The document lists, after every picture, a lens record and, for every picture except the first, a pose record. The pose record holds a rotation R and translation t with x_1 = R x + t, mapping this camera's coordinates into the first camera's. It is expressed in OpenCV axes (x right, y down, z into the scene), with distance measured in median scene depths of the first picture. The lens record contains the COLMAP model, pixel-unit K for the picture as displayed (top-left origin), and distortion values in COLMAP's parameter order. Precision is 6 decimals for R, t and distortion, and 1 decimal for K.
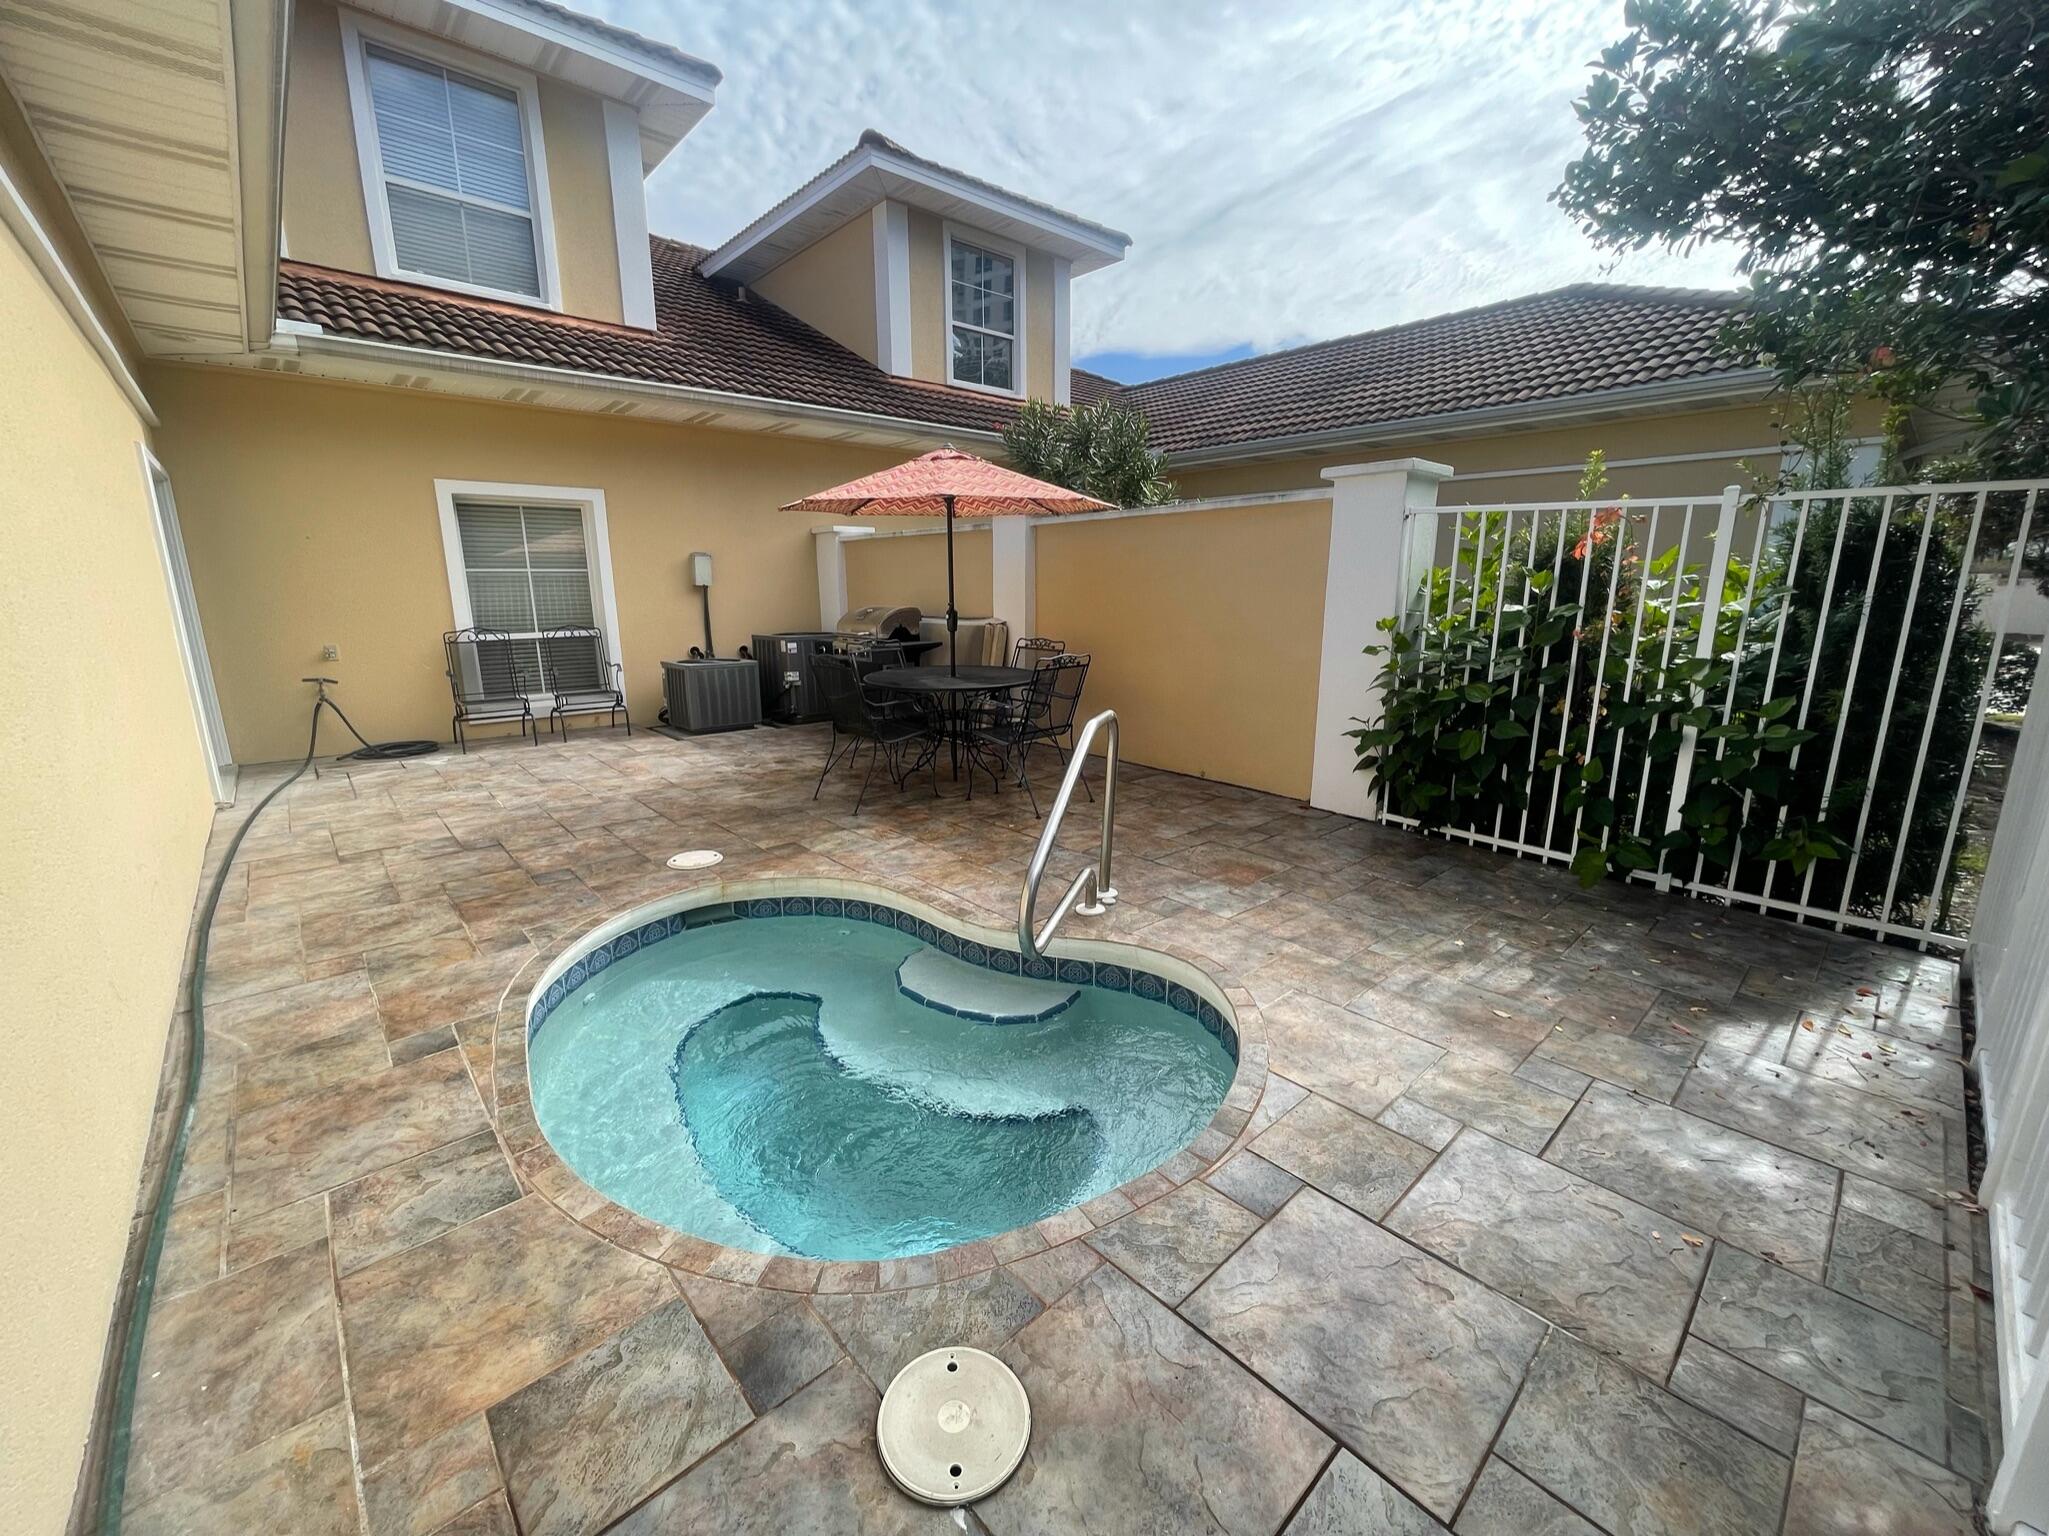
lens RADIAL K [[825.7, 0, 1025.1], [0, 825.7, 769.3], [0, 0, 1]] dist [0.001196, 0.000597]
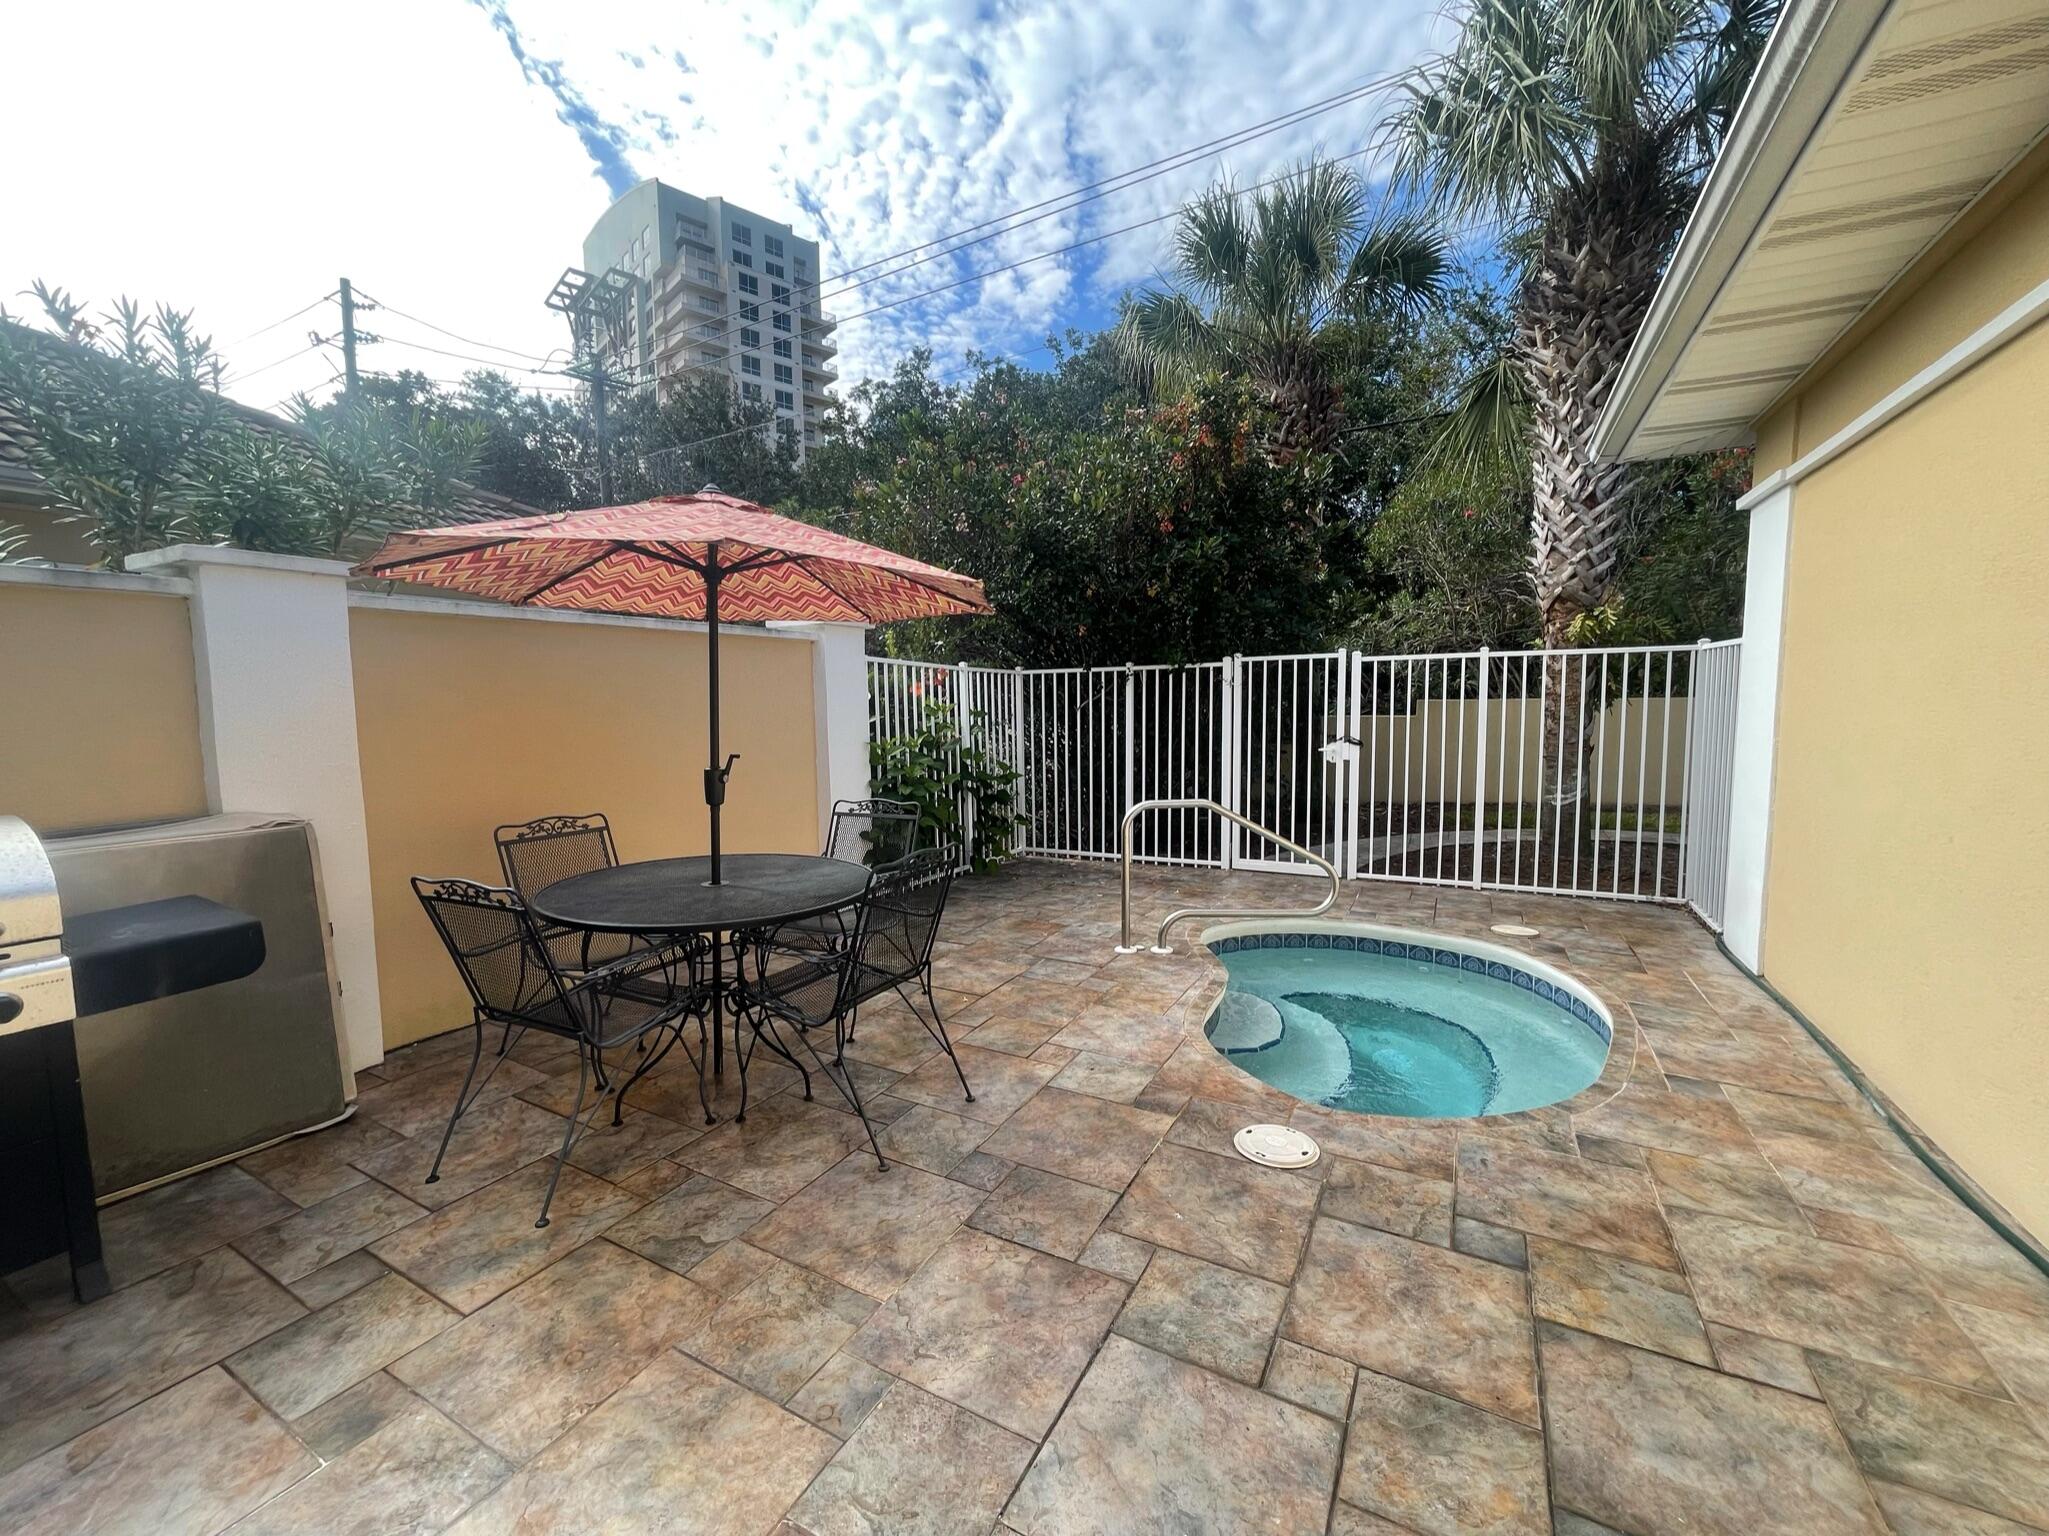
lens RADIAL K [[817.3, 0, 1024.4], [0, 817.3, 764.0], [0, 0, 1]] dist [0.001999, 0.000590]
pose [[-0.326637, -0.069721, 0.942575, -1.117362], [0.218183, 0.964777, 0.146971, -0.377659], [-0.919622, 0.253660, -0.299920, 1.591025]]
